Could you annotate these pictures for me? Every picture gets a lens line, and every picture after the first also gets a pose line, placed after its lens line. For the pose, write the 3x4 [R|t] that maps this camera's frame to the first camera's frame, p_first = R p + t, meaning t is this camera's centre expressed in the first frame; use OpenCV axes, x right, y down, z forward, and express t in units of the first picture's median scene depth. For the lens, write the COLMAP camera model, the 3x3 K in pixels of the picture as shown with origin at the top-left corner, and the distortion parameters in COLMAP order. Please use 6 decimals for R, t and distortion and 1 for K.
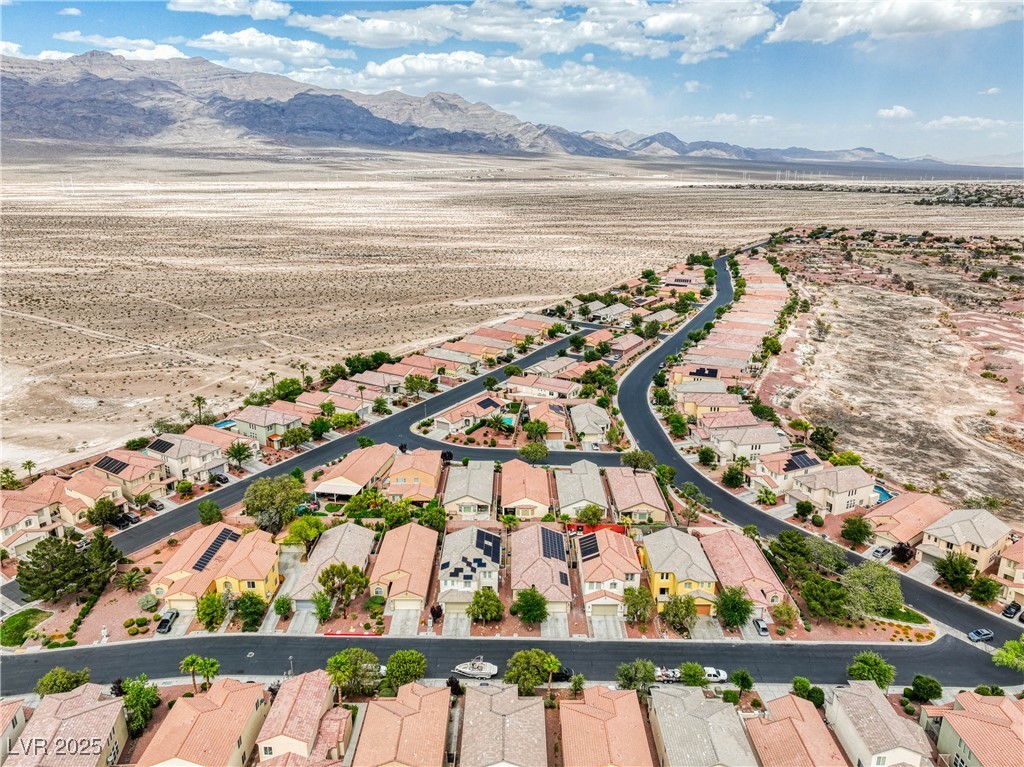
lens RADIAL K [[721.6, 0, 514.2], [0, 721.6, 384.0], [0, 0, 1]] dist [0.002745, 0.011139]
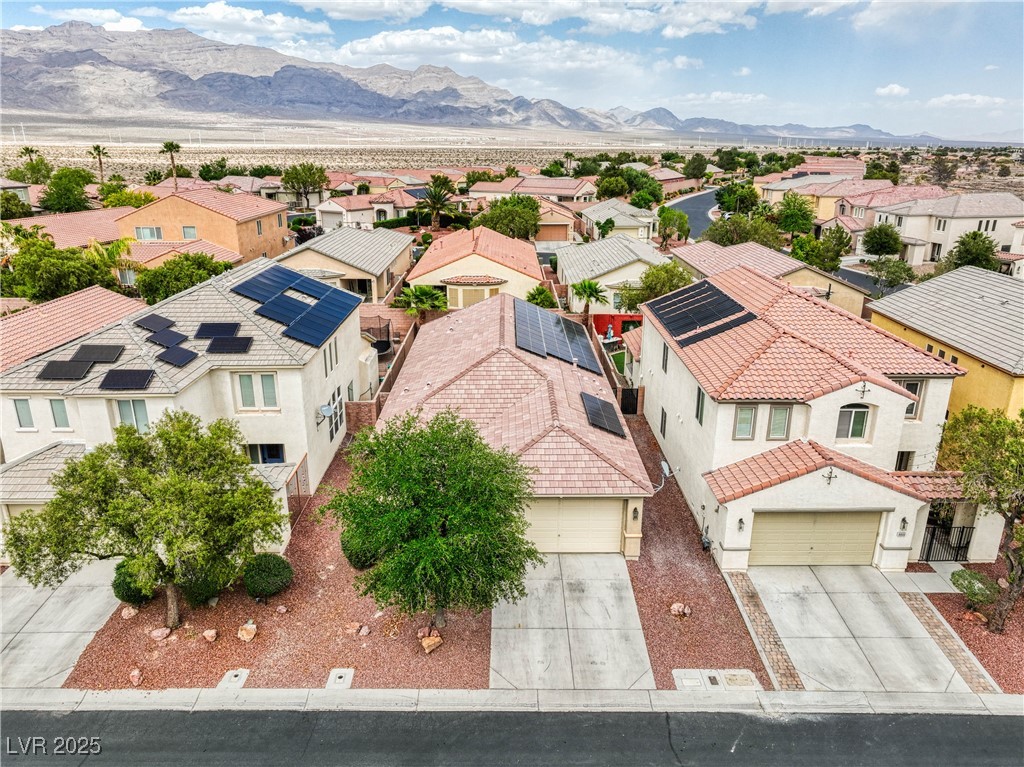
lens RADIAL K [[721.6, 0, 514.2], [0, 721.6, 384.0], [0, 0, 1]] dist [0.002745, 0.011139]
pose [[0.999960, -0.004242, 0.007927, 0.040192], [0.004050, 0.999700, 0.024163, 0.263620], [-0.008027, -0.024130, 0.999677, 0.798153]]
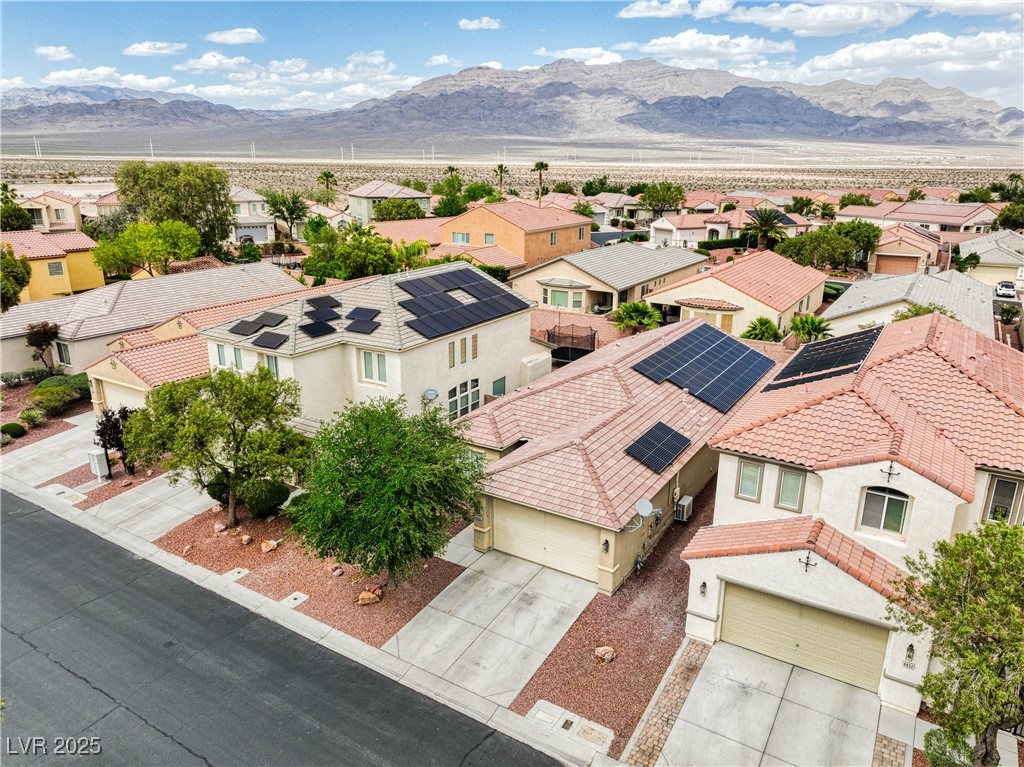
lens RADIAL K [[721.6, 0, 514.2], [0, 721.6, 384.0], [0, 0, 1]] dist [0.002745, 0.011139]
pose [[0.850198, 0.156412, -0.502691, 0.144062], [-0.156821, 0.986742, 0.041793, 0.257683], [0.502564, 0.043300, 0.863455, 0.816498]]
